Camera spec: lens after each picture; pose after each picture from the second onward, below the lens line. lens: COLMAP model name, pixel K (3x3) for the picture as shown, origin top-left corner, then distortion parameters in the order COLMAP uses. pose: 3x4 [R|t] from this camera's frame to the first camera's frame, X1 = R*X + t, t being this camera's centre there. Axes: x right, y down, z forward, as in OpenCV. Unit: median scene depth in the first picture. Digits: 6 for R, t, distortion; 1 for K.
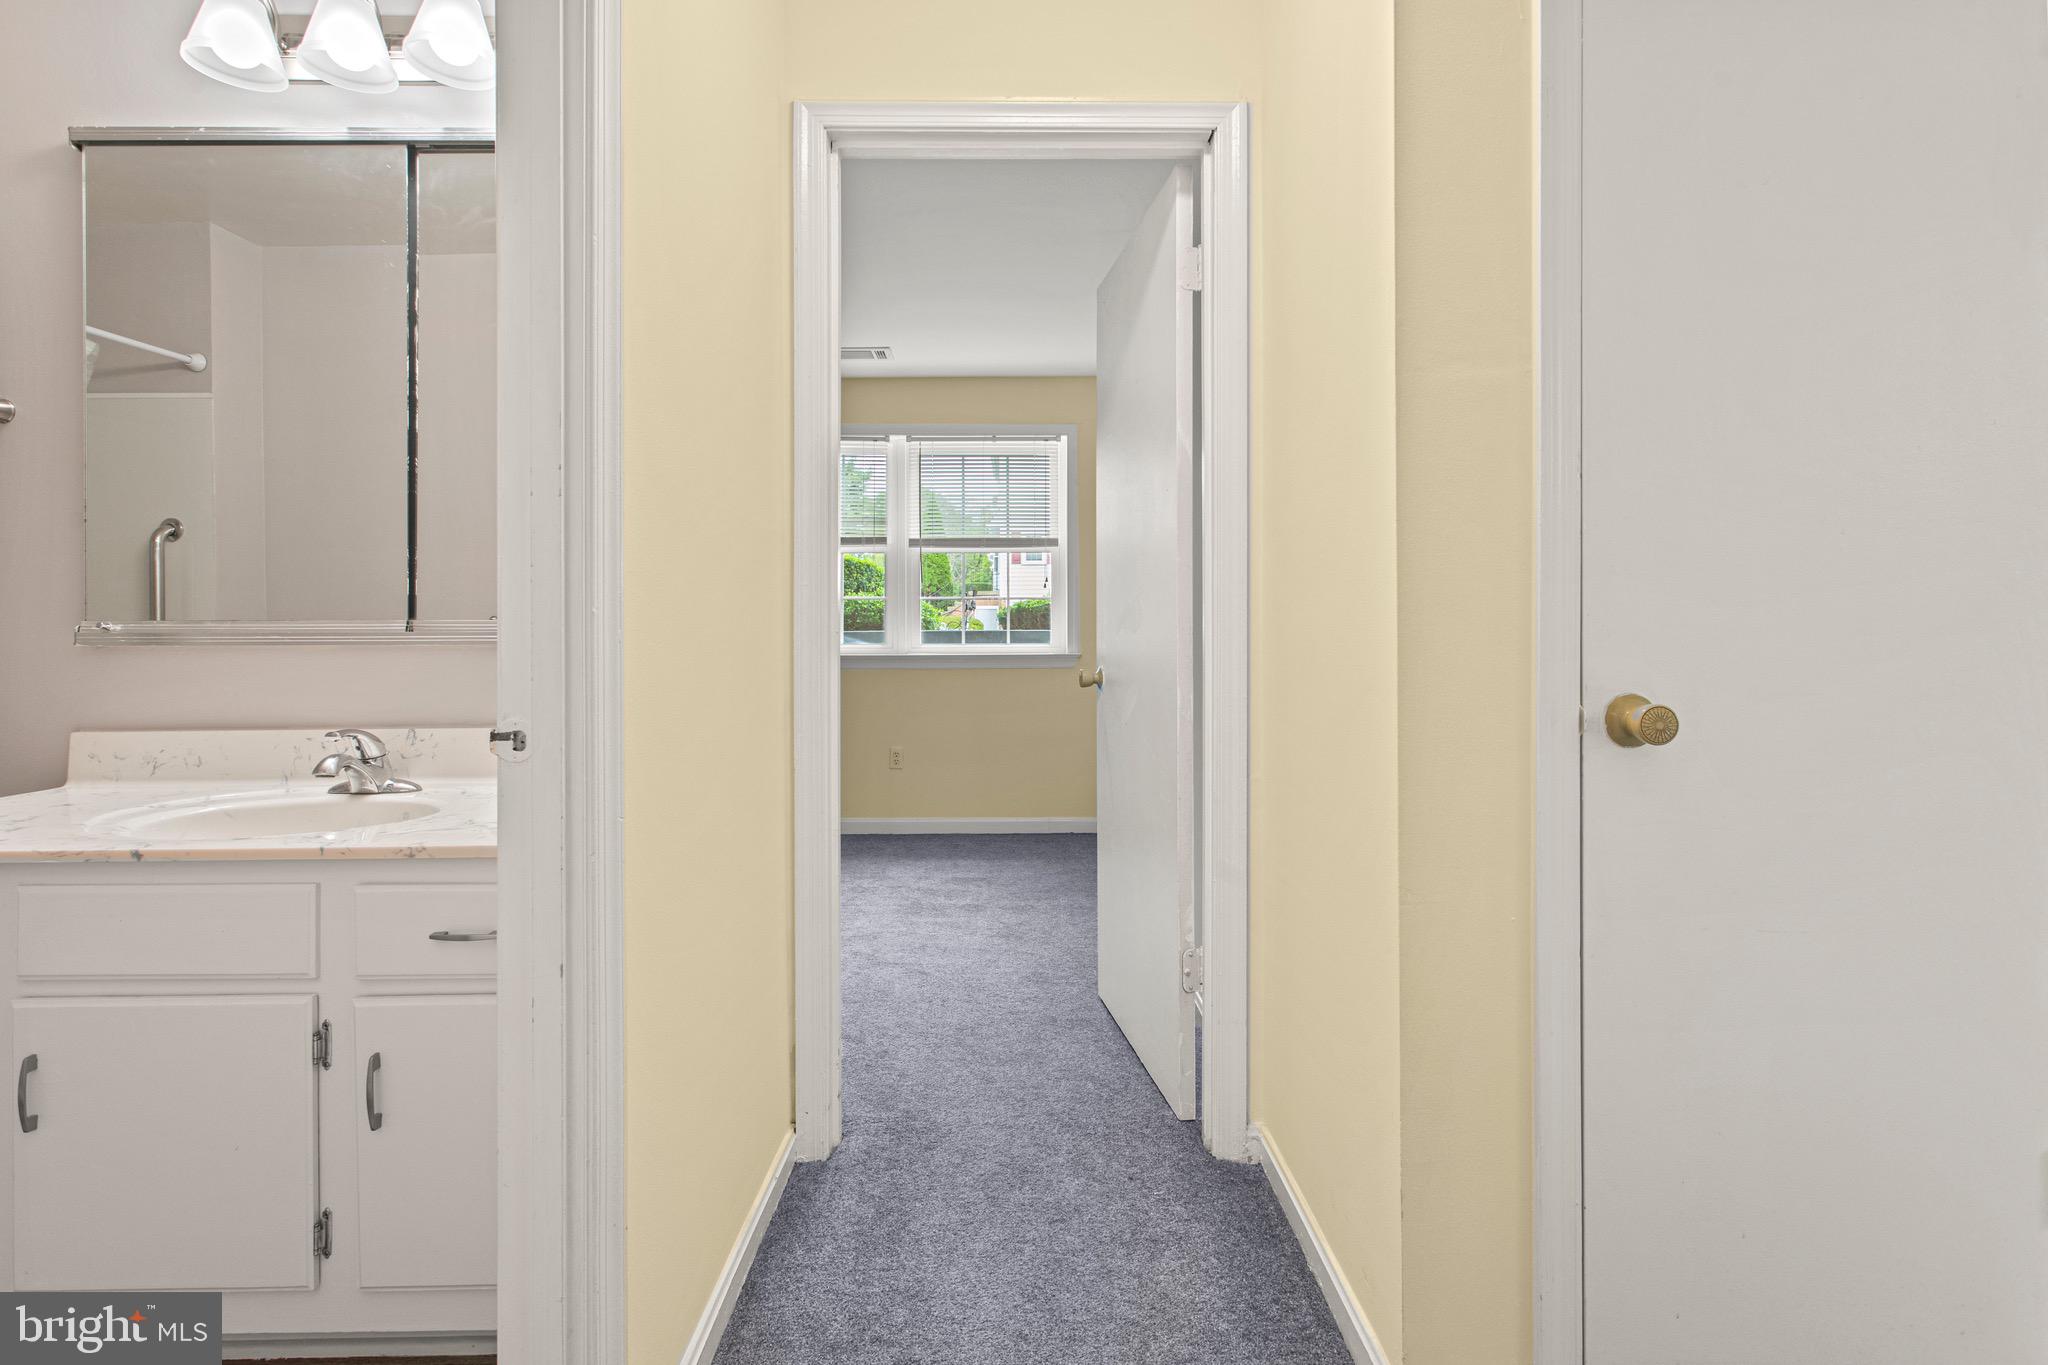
lens RADIAL K [[987.1, 0, 1021.6], [0, 987.1, 637.8], [0, 0, 1]] dist [0.003150, 0.000179]
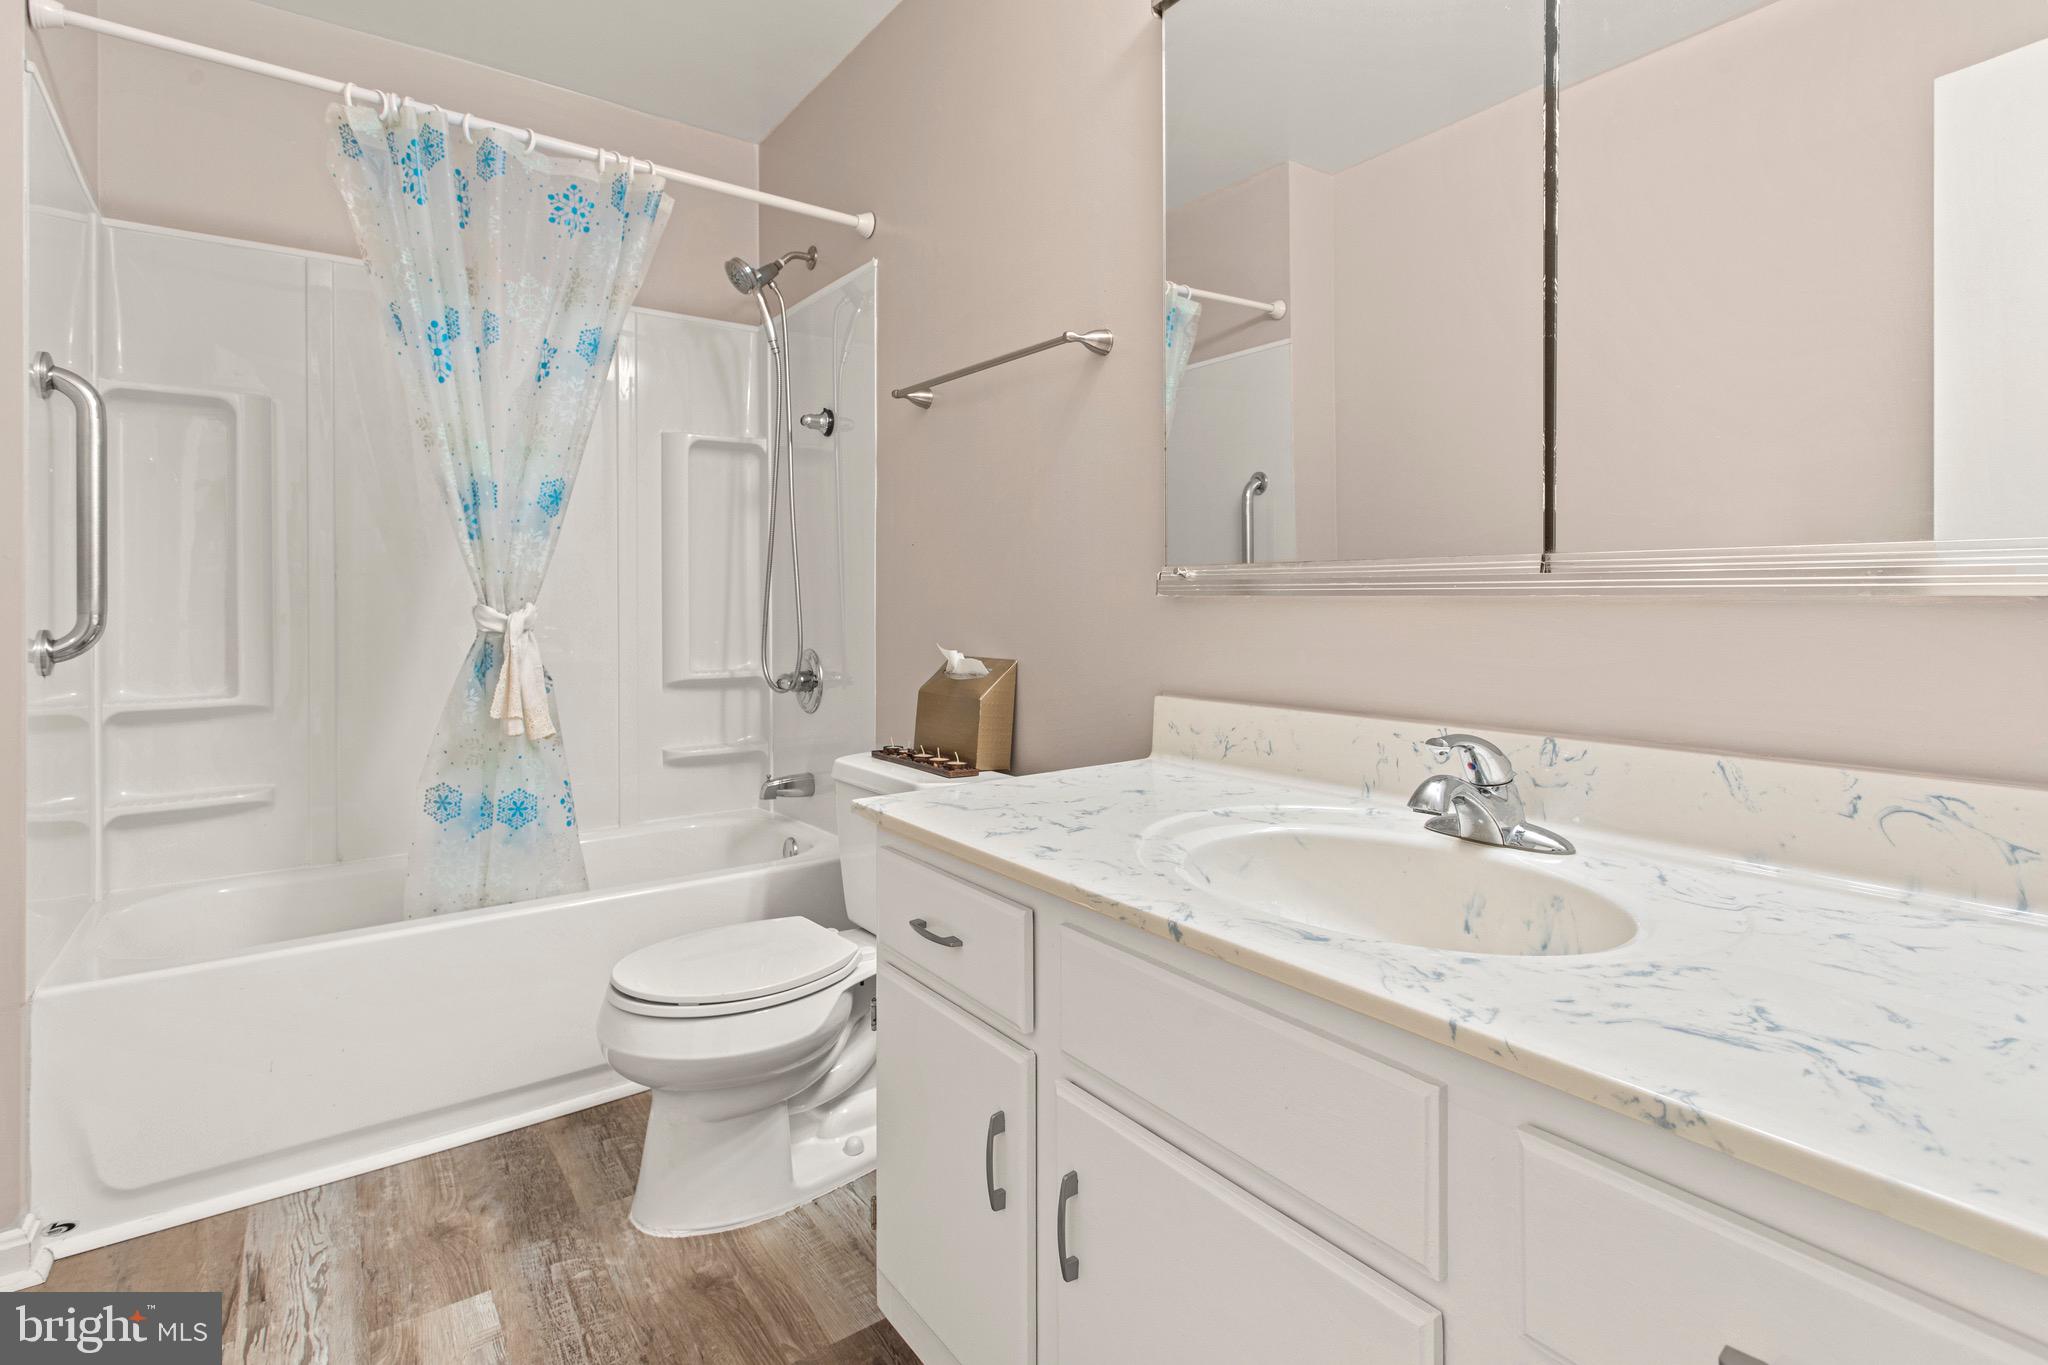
lens RADIAL K [[1002.1, 0, 1019.8], [0, 1002.1, 584.6], [0, 0, 1]] dist [-0.000561, 0.000436]
pose [[0.576857, -0.007492, -0.816811, -0.312632], [-0.001316, 0.999948, -0.010101, 0.007292], [0.816844, 0.006902, 0.576817, 0.398945]]
